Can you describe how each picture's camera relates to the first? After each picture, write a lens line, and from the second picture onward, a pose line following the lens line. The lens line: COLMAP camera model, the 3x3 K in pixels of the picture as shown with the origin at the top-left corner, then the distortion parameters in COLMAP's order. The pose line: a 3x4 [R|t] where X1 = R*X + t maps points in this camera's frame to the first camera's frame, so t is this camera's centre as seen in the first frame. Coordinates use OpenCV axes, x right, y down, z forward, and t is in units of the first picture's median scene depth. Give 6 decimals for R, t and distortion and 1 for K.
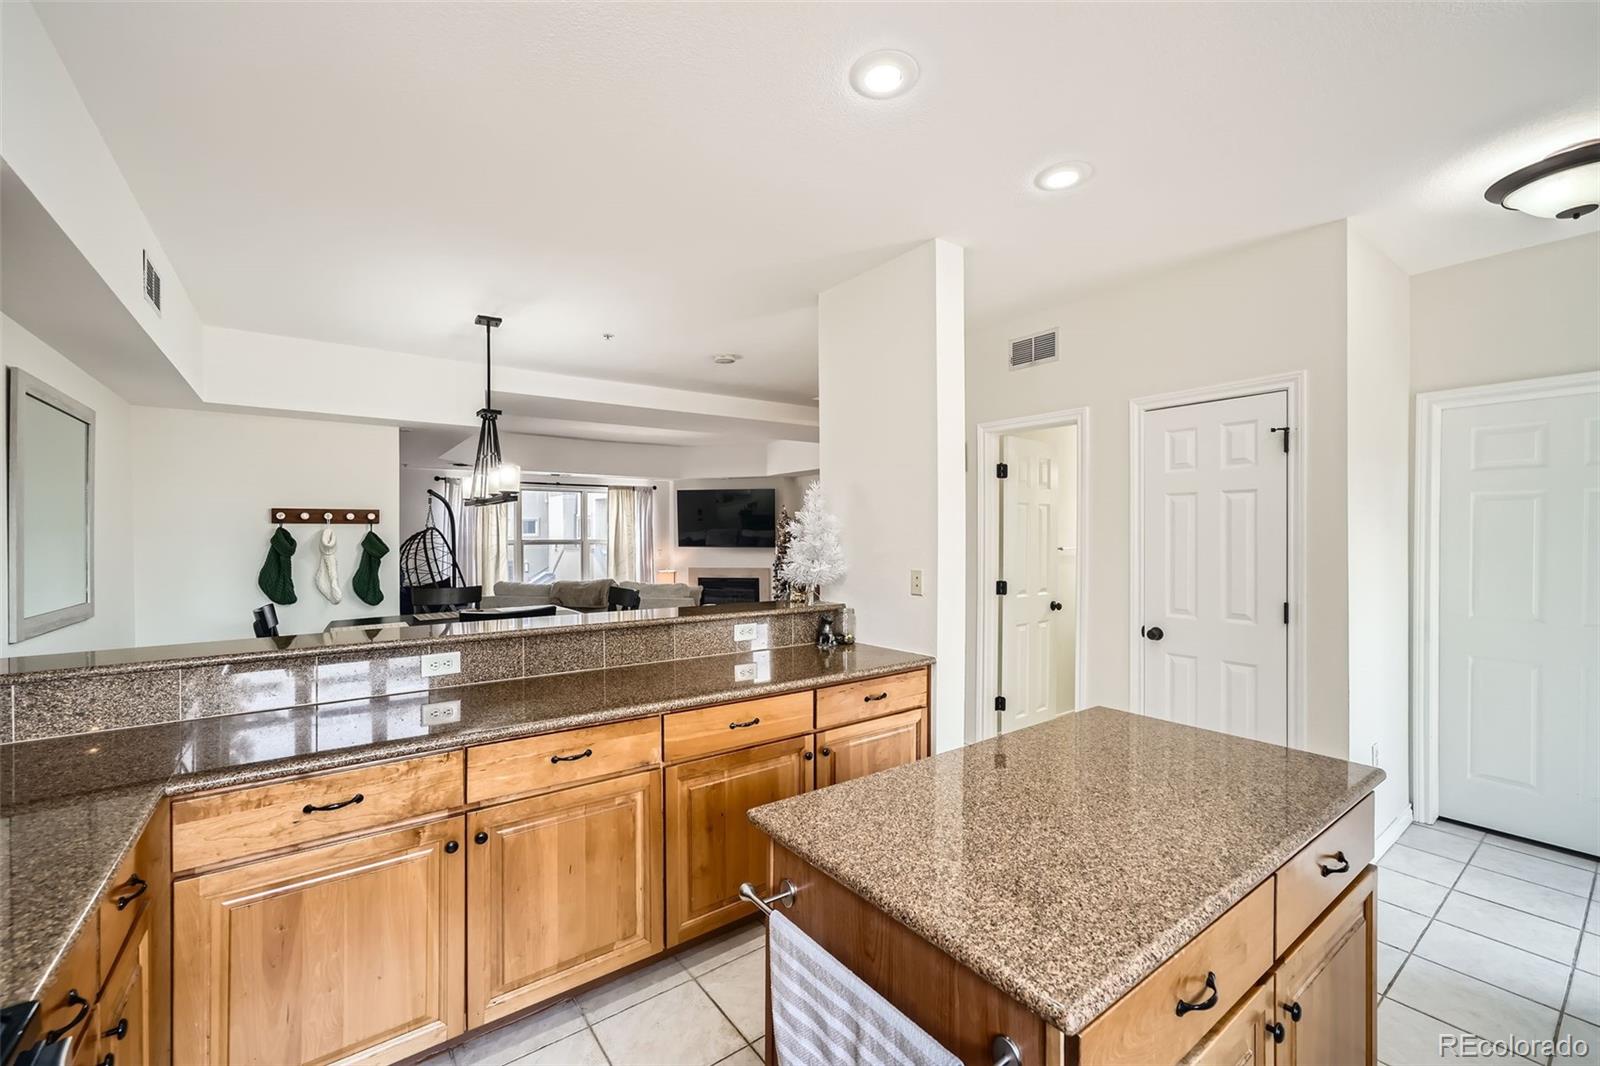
lens RADIAL K [[673.9, 0, 811.2], [0, 673.9, 531.4], [0, 0, 1]] dist [-0.012265, 0.005854]
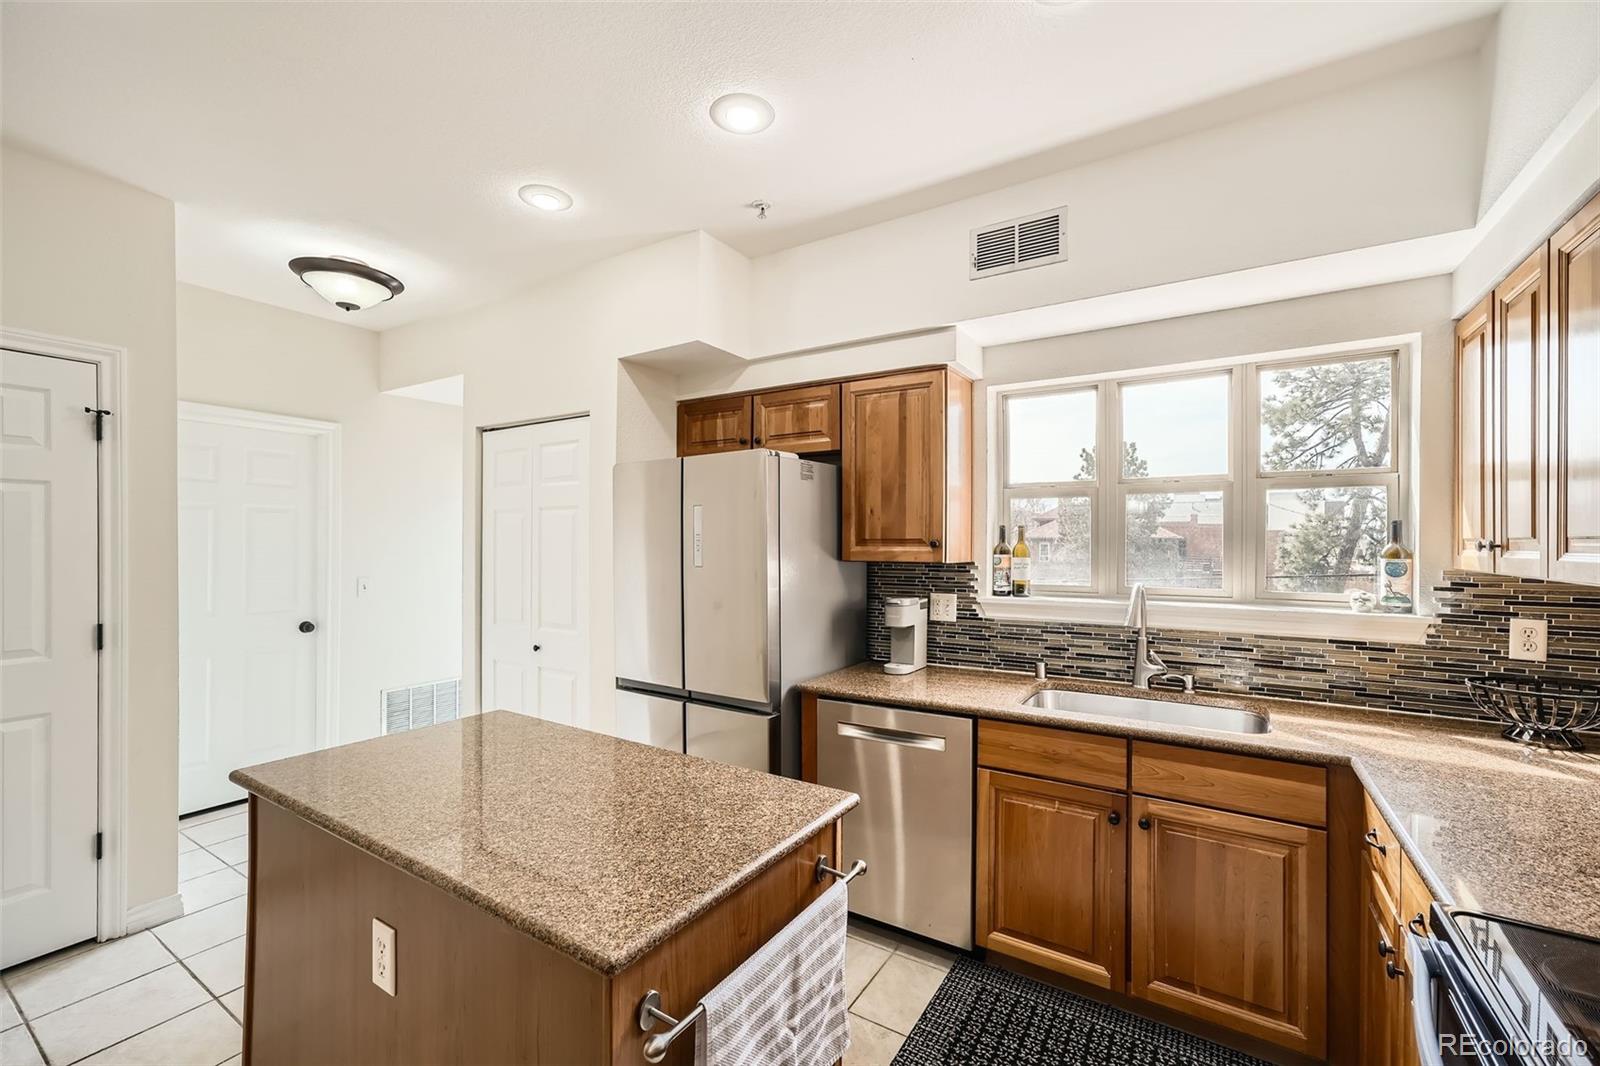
lens RADIAL K [[673.9, 0, 798.6], [0, 673.9, 537.9], [0, 0, 1]] dist [-0.012265, 0.005854]
pose [[-0.373139, 0.005157, 0.927761, -0.218281], [-0.007375, 0.999936, -0.008524, 0.001059], [-0.927746, -0.010023, -0.373077, 0.304648]]
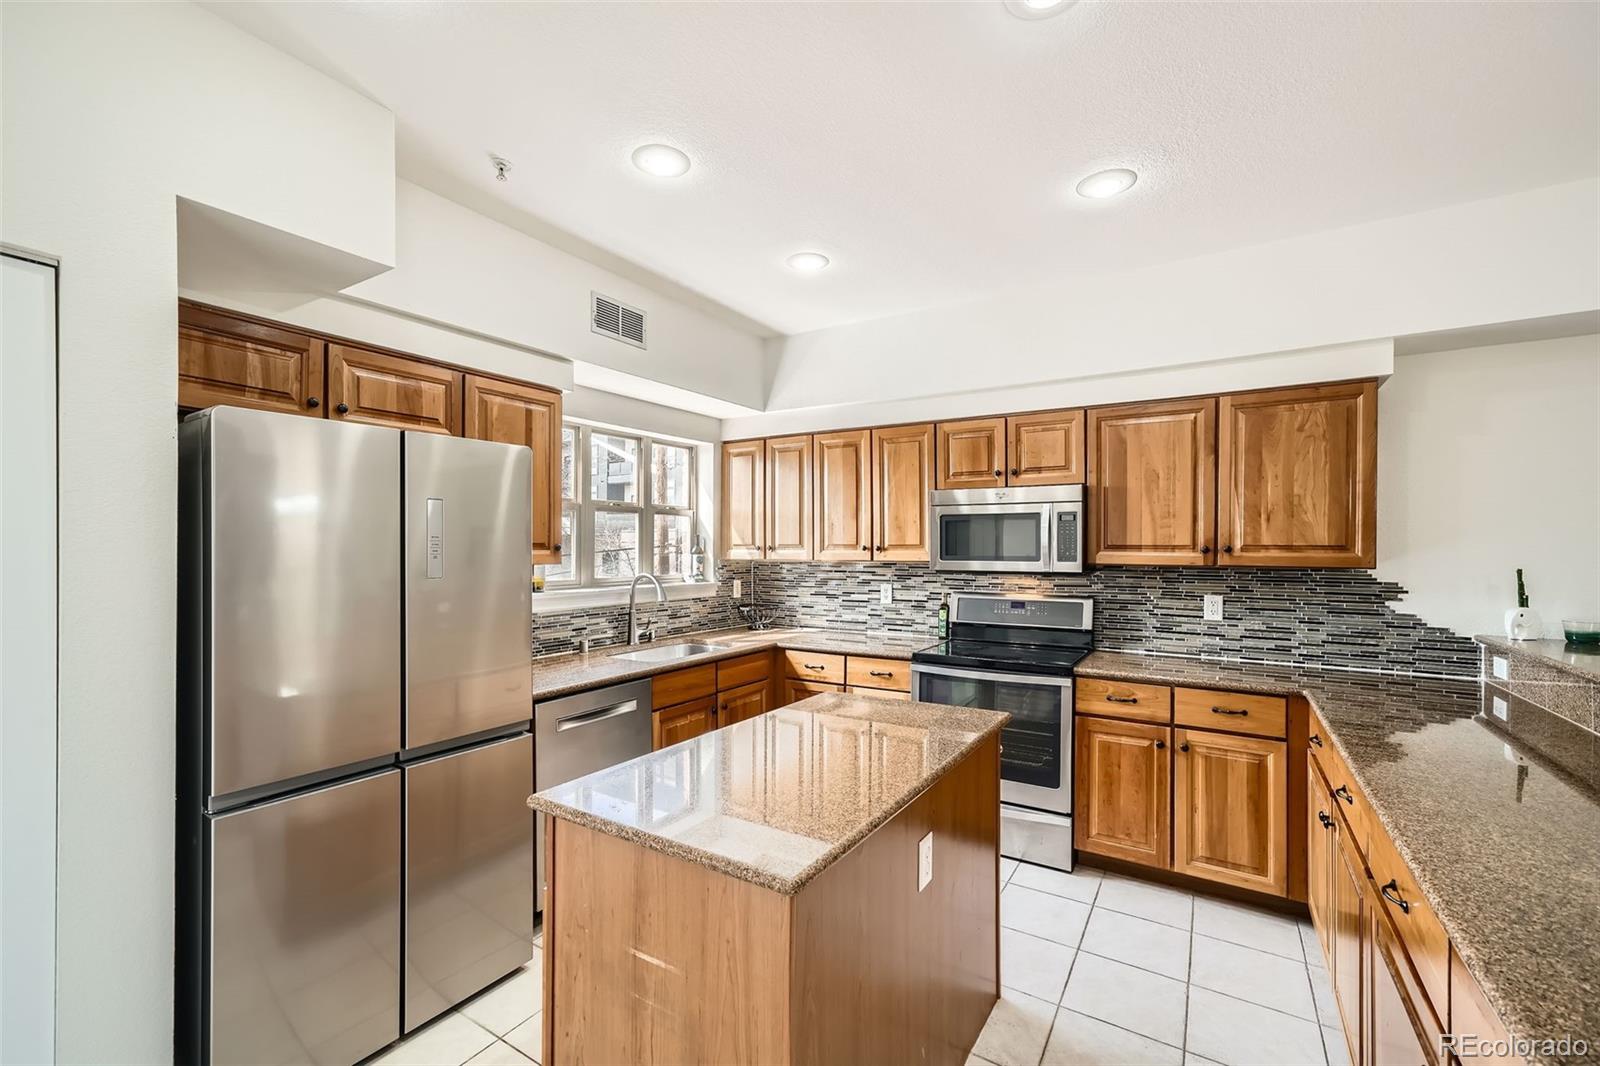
lens RADIAL K [[673.9, 0, 804.2], [0, 673.9, 543.7], [0, 0, 1]] dist [-0.012265, 0.005854]
pose [[-0.926497, -0.001584, -0.376299, 0.320378], [0.002467, 0.999944, -0.010285, 0.003684], [0.376294, -0.010457, -0.926441, 0.688590]]
